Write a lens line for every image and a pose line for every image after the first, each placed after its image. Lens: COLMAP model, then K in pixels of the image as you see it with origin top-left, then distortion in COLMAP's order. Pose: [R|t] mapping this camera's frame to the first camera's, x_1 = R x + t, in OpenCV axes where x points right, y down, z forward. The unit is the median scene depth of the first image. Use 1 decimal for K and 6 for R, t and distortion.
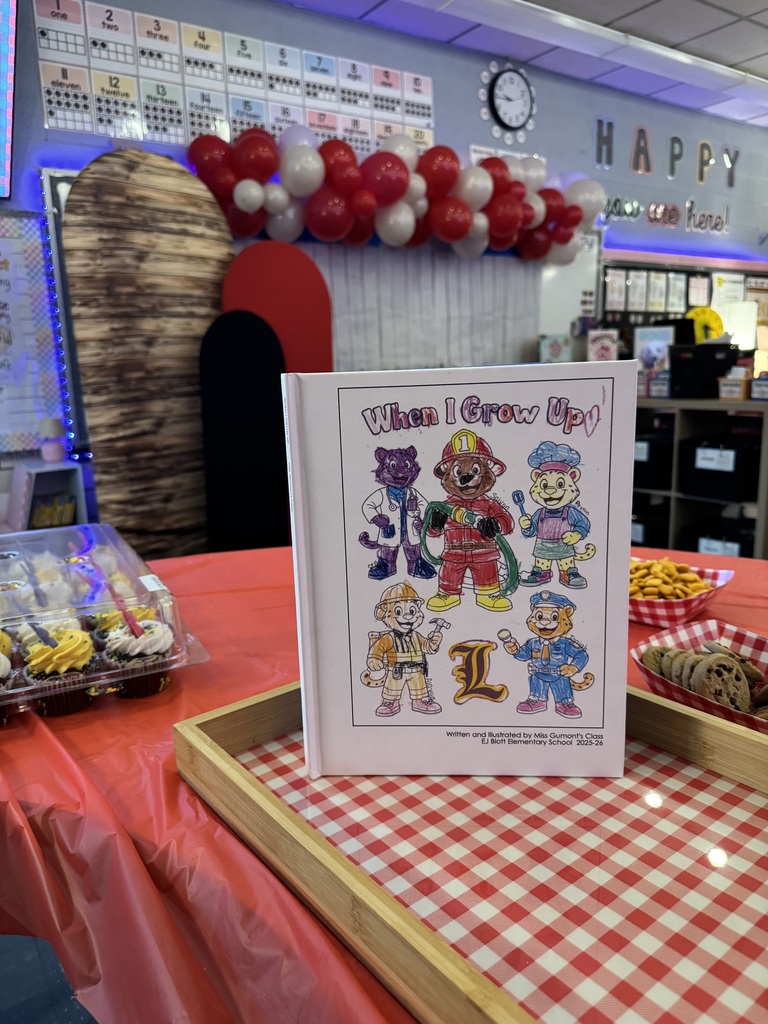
lens RADIAL K [[734.8, 0, 384.9], [0, 734.8, 510.1], [0, 0, 1]] dist [0.025101, -0.033636]
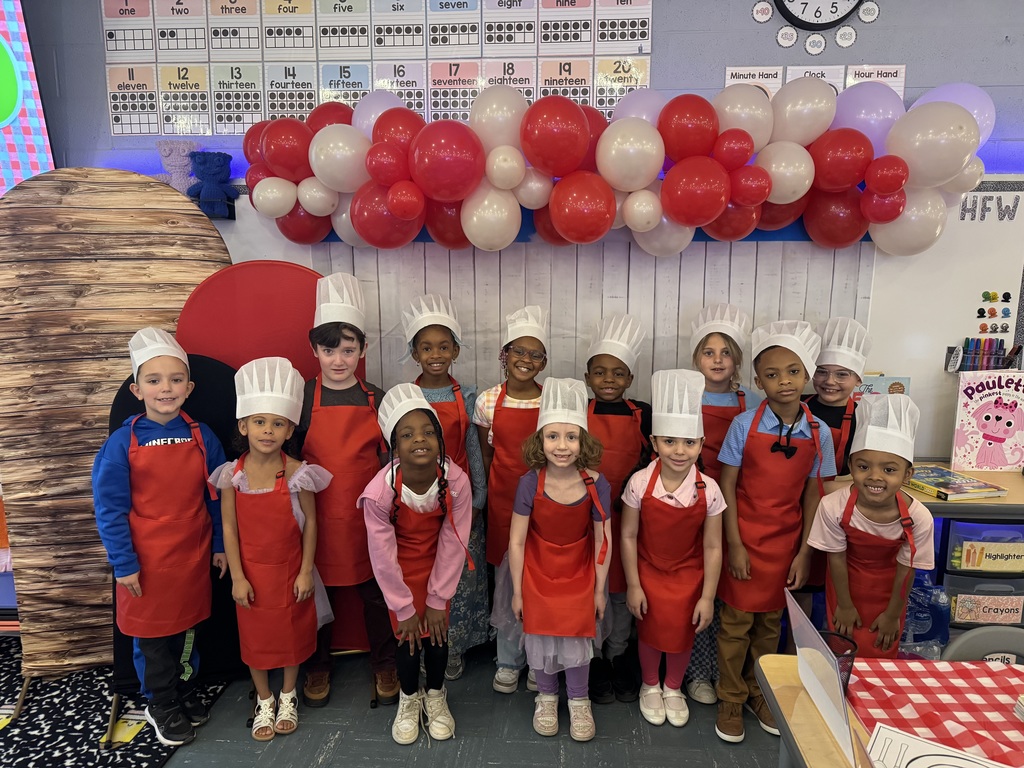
lens RADIAL K [[734.8, 0, 518.6], [0, 734.8, 386.9], [0, 0, 1]] dist [0.025101, -0.033636]
pose [[0.787344, 0.136620, -0.601185, 0.510078], [-0.150739, 0.988201, 0.027153, -0.291334], [0.597801, 0.069243, 0.798648, 0.554420]]
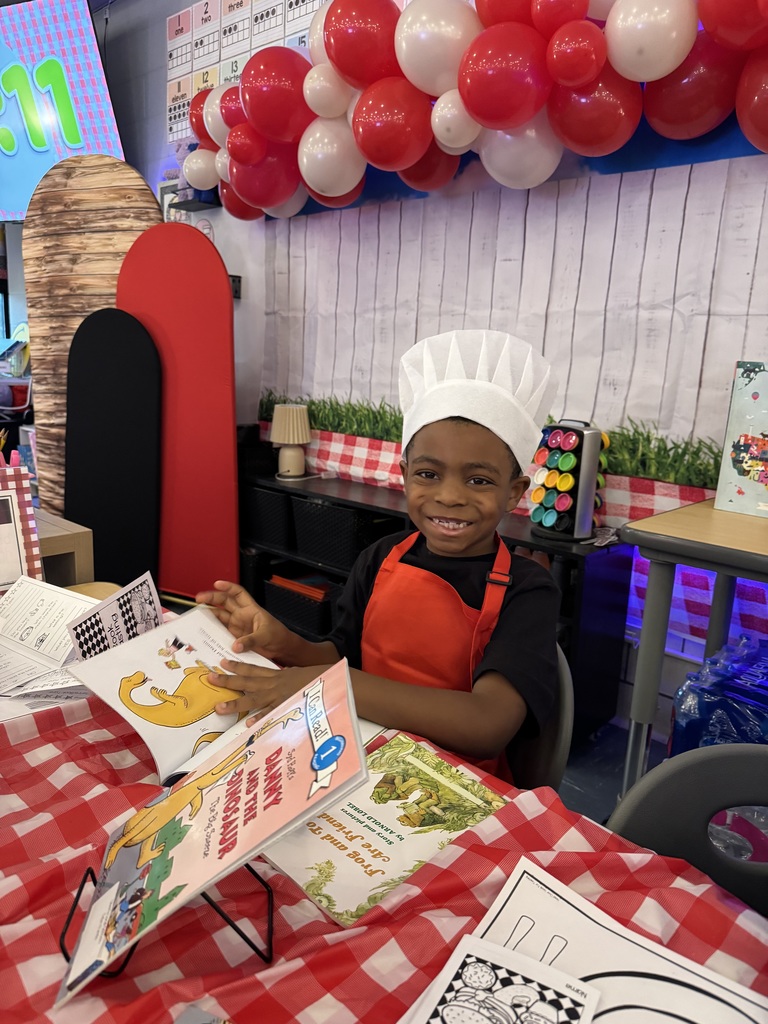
lens RADIAL K [[744.8, 0, 384.0], [0, 744.8, 515.7], [0, 0, 1]] dist [-0.004765, -0.009951]
pose [[0.219921, 0.249192, -0.943153, 0.743615], [-0.246385, 0.949667, 0.193462, -0.270580], [0.943891, 0.189832, 0.270249, 1.046012]]
